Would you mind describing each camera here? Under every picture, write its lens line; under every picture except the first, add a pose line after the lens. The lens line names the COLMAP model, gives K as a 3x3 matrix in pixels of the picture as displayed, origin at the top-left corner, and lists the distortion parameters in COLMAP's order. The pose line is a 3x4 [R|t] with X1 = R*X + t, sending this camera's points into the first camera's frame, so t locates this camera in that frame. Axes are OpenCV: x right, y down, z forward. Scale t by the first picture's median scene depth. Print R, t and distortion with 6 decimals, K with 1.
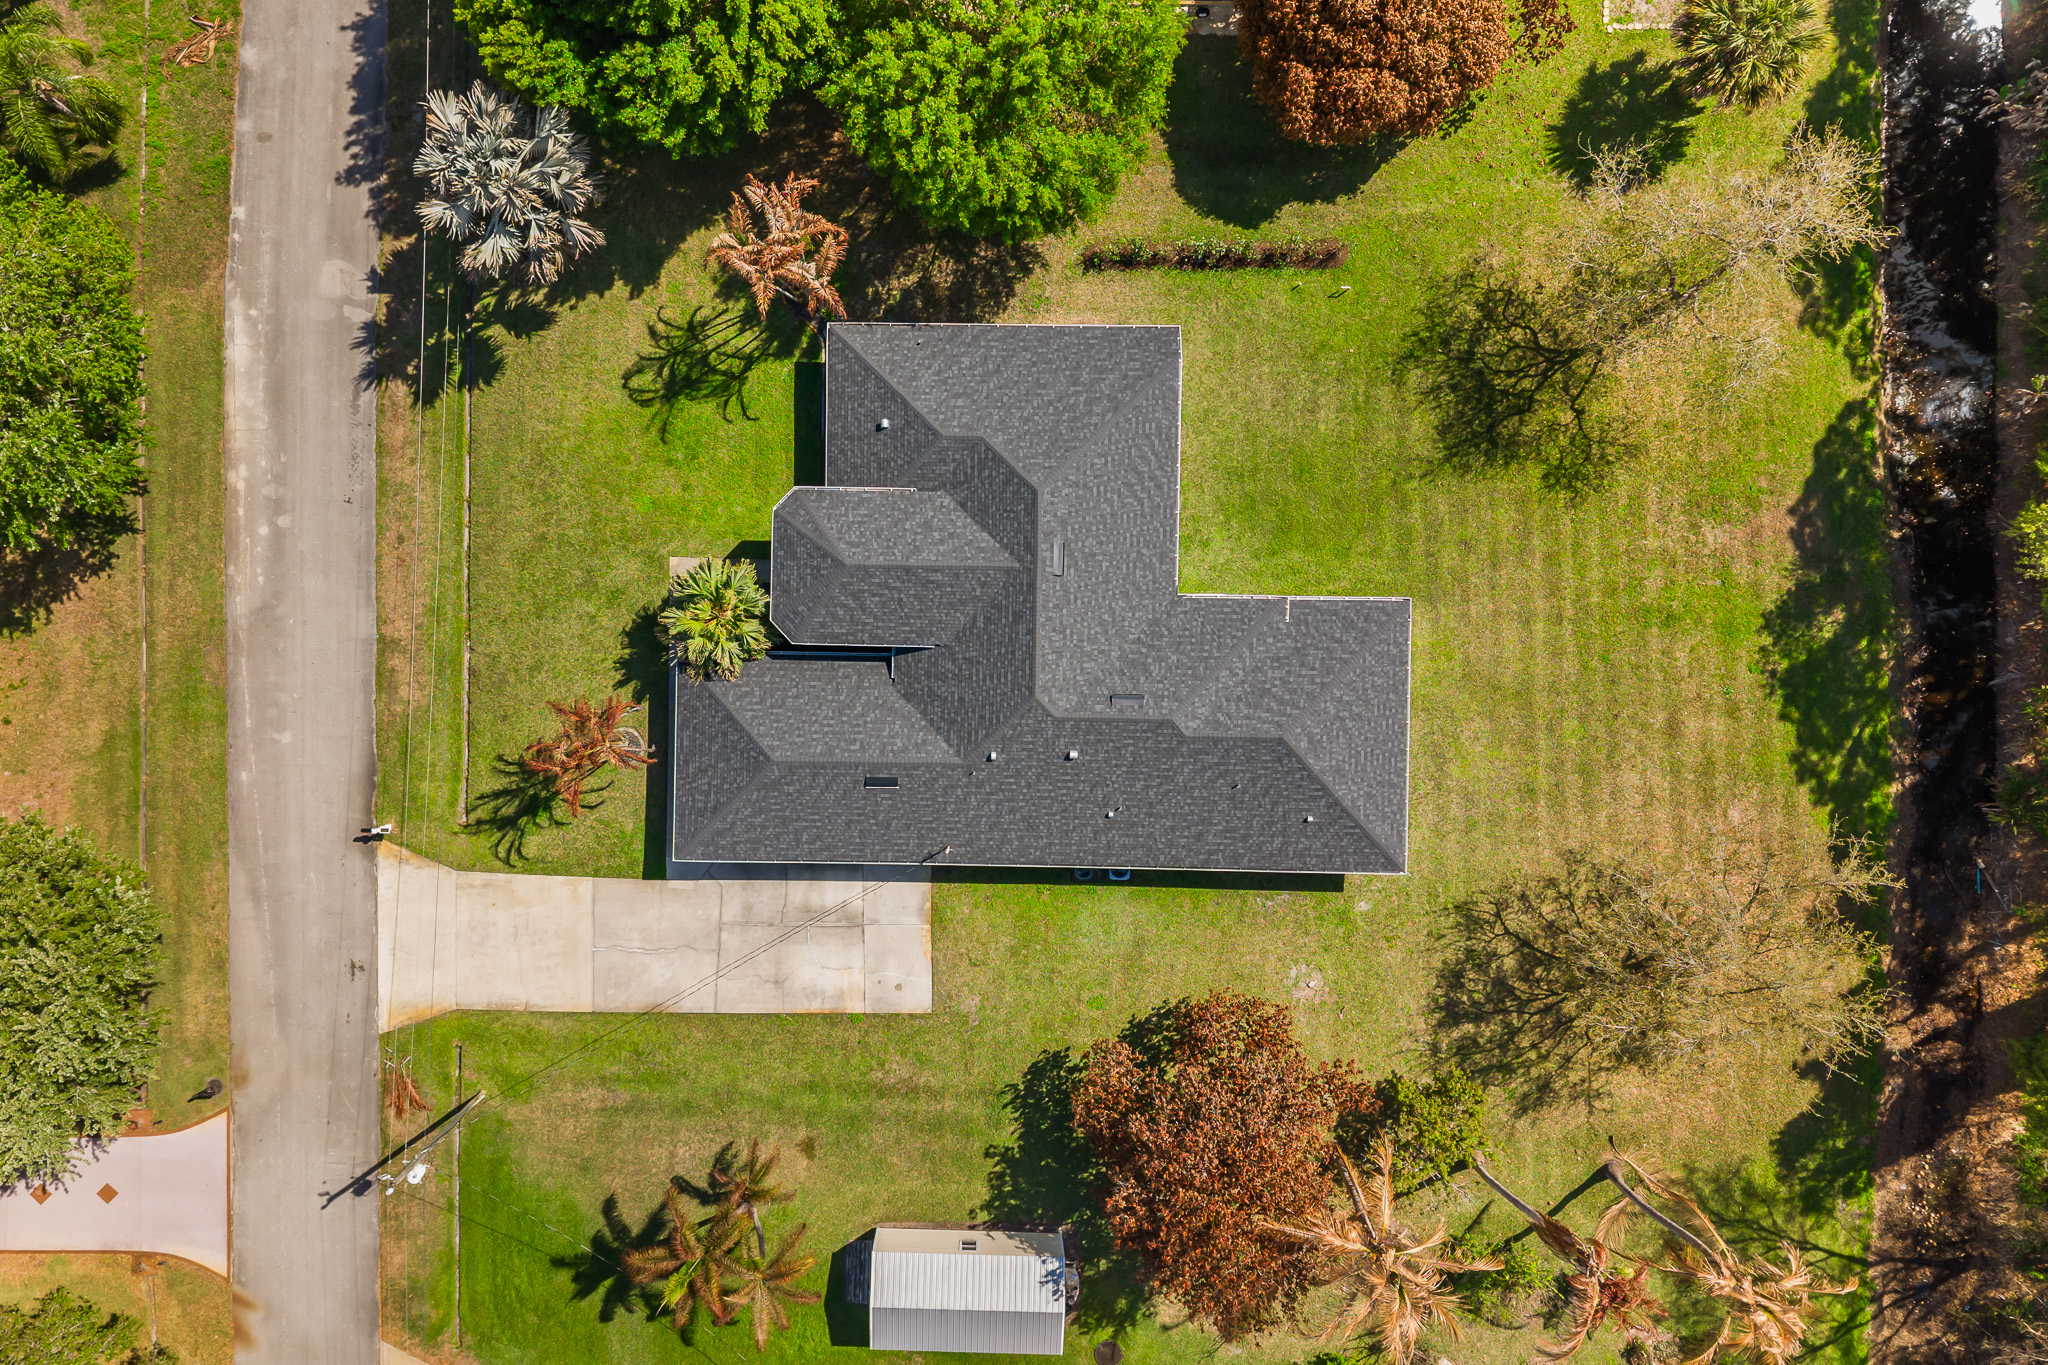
lens RADIAL K [[1369.2, 0, 985.1], [0, 1369.2, 676.7], [0, 0, 1]] dist [0.024146, -0.017796]
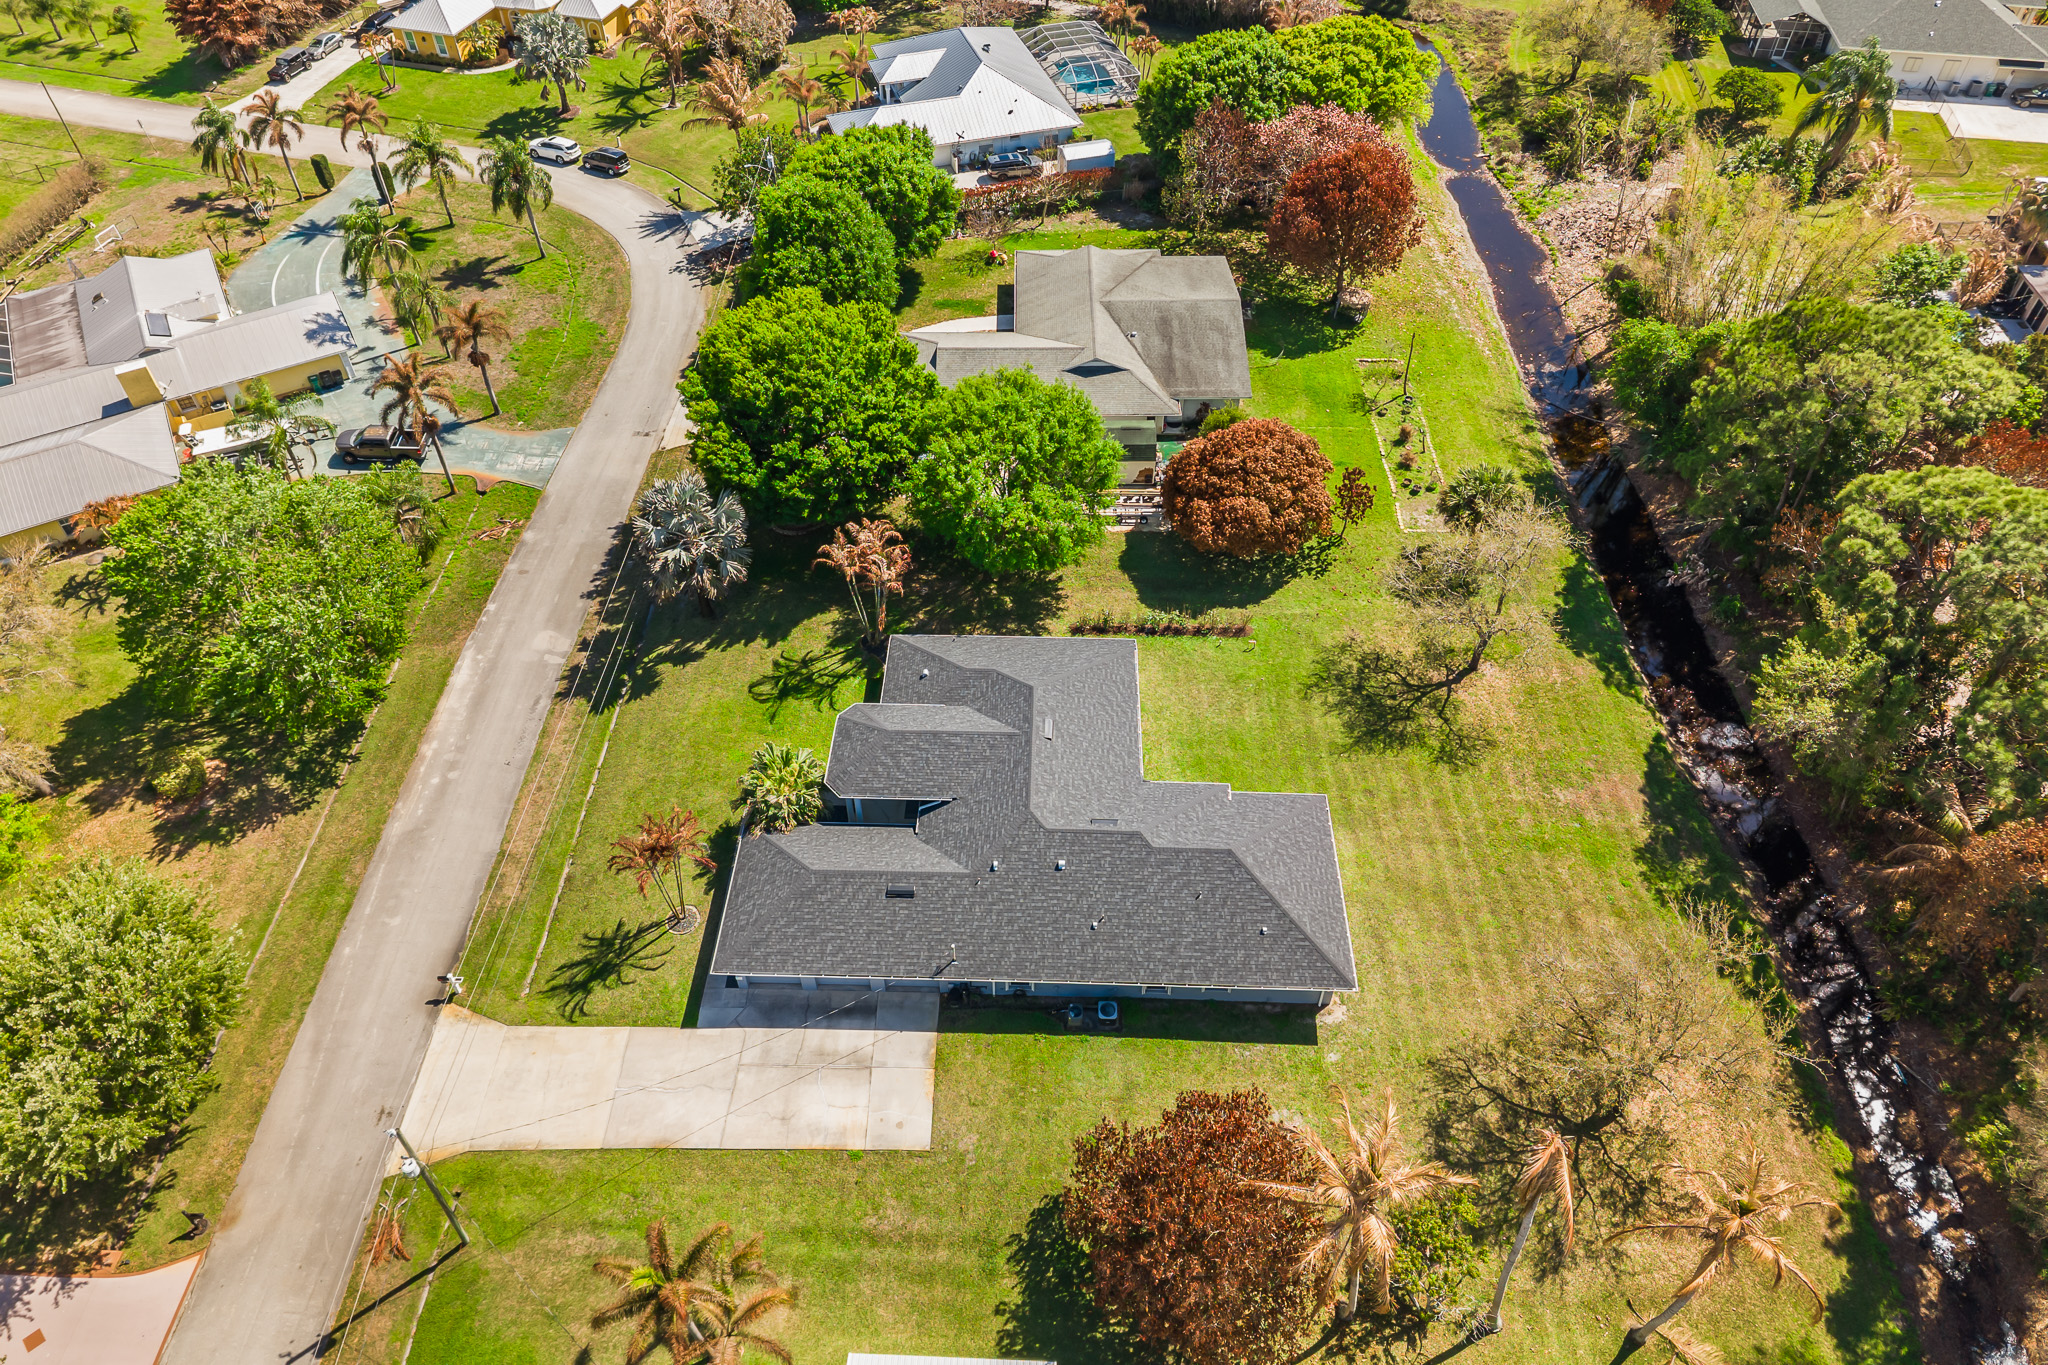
lens RADIAL K [[1369.2, 0, 1023.1], [0, 1369.2, 676.9], [0, 0, 1]] dist [0.024146, -0.017796]
pose [[0.999864, 0.014836, -0.007176, 0.033424], [-0.015563, 0.706758, -0.707284, 0.730064], [-0.005422, 0.707300, 0.706893, 0.019002]]
